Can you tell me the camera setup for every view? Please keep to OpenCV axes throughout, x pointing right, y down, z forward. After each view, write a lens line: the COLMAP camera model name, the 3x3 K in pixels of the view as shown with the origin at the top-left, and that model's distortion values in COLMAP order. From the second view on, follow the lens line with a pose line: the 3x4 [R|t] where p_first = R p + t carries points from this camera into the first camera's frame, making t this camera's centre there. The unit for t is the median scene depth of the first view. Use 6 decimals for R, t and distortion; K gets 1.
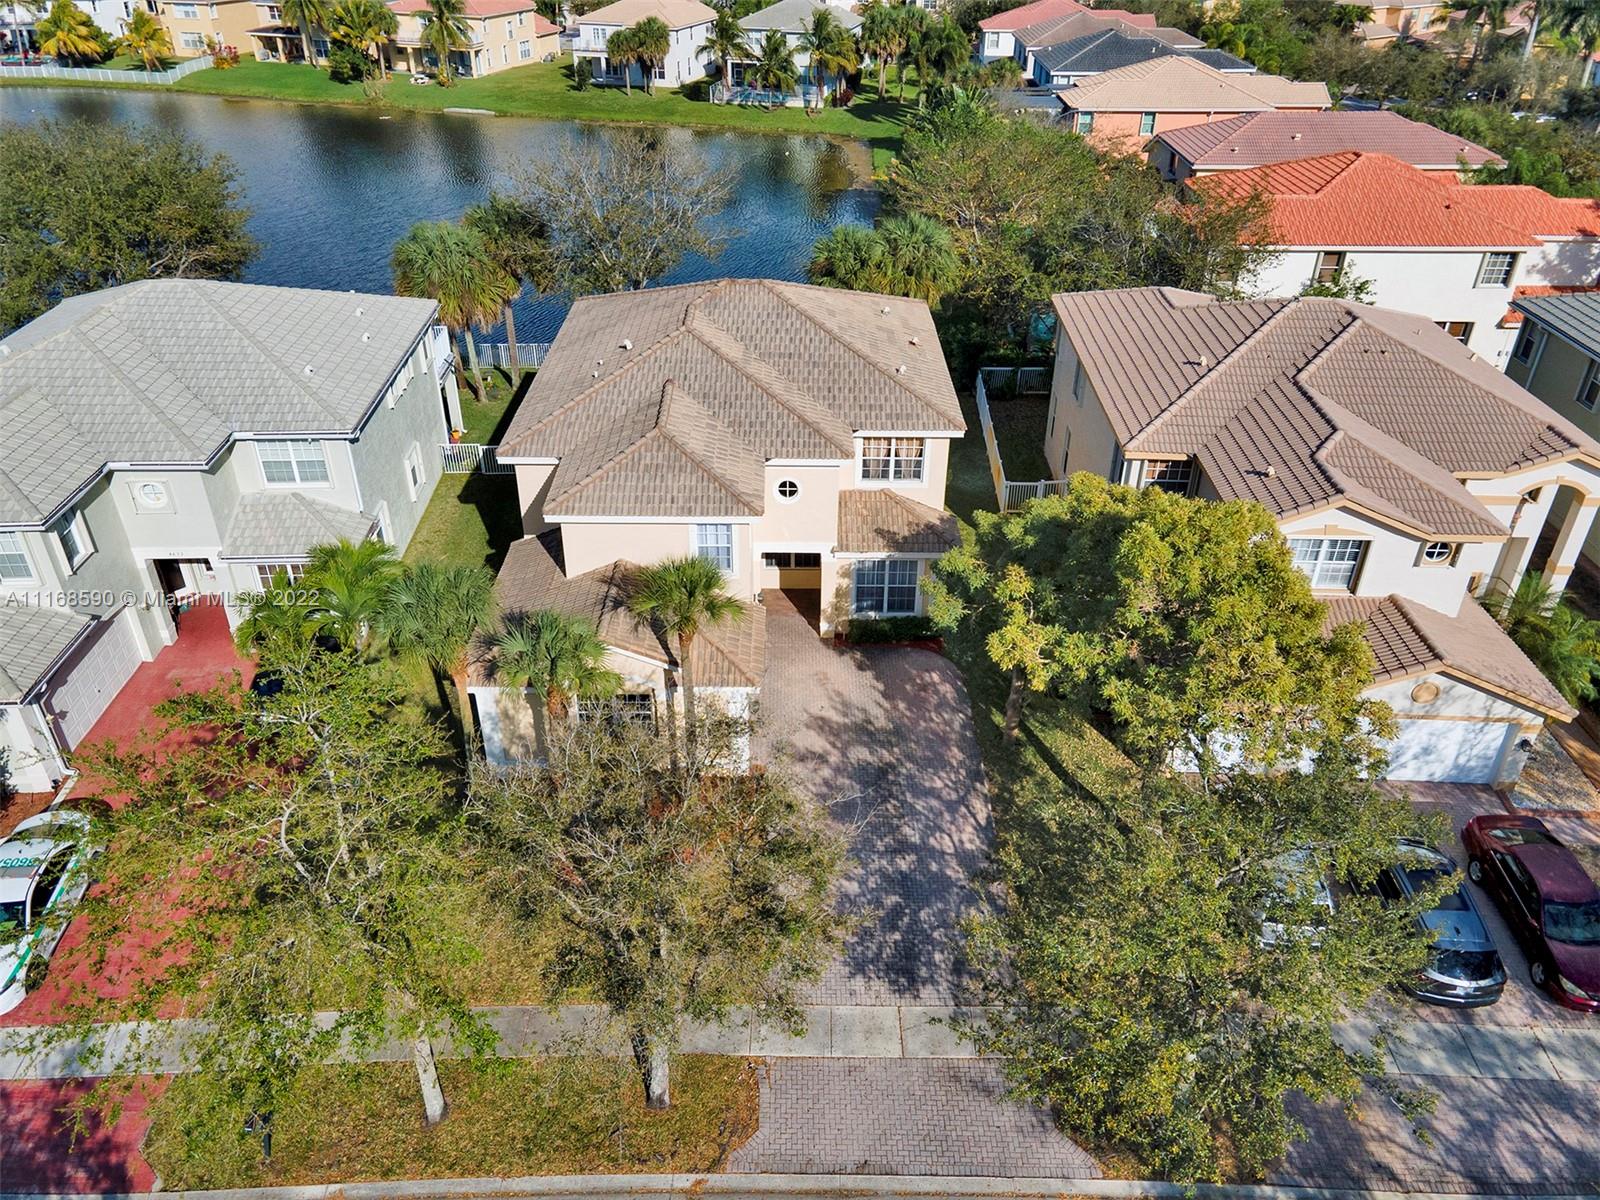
lens RADIAL K [[1169.2, 0, 800.0], [0, 1169.2, 600.0], [0, 0, 1]] dist [0.003129, 0.058652]
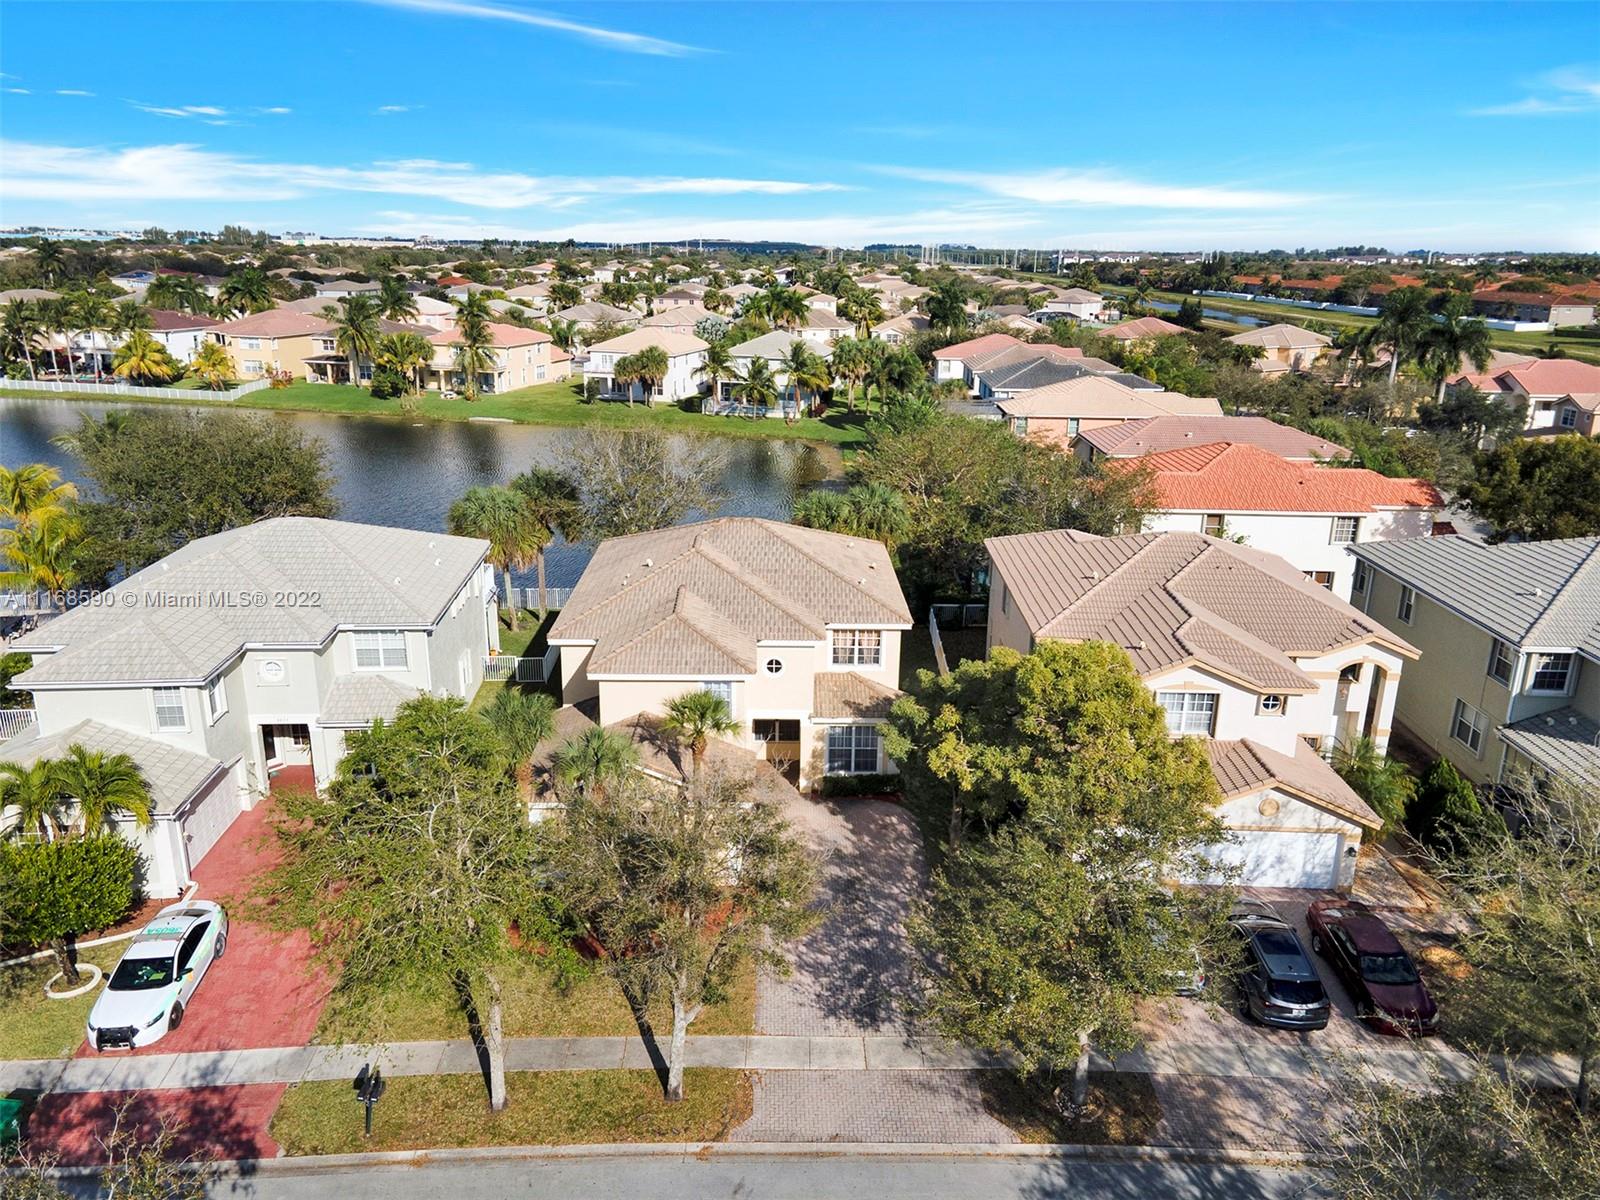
lens RADIAL K [[1169.2, 0, 800.0], [0, 1169.2, 600.0], [0, 0, 1]] dist [0.003129, 0.058652]
pose [[0.999820, 0.002309, 0.018812, -0.006241], [0.002487, 0.967986, -0.250990, 0.151650], [-0.018789, 0.250992, 0.967807, -0.245652]]
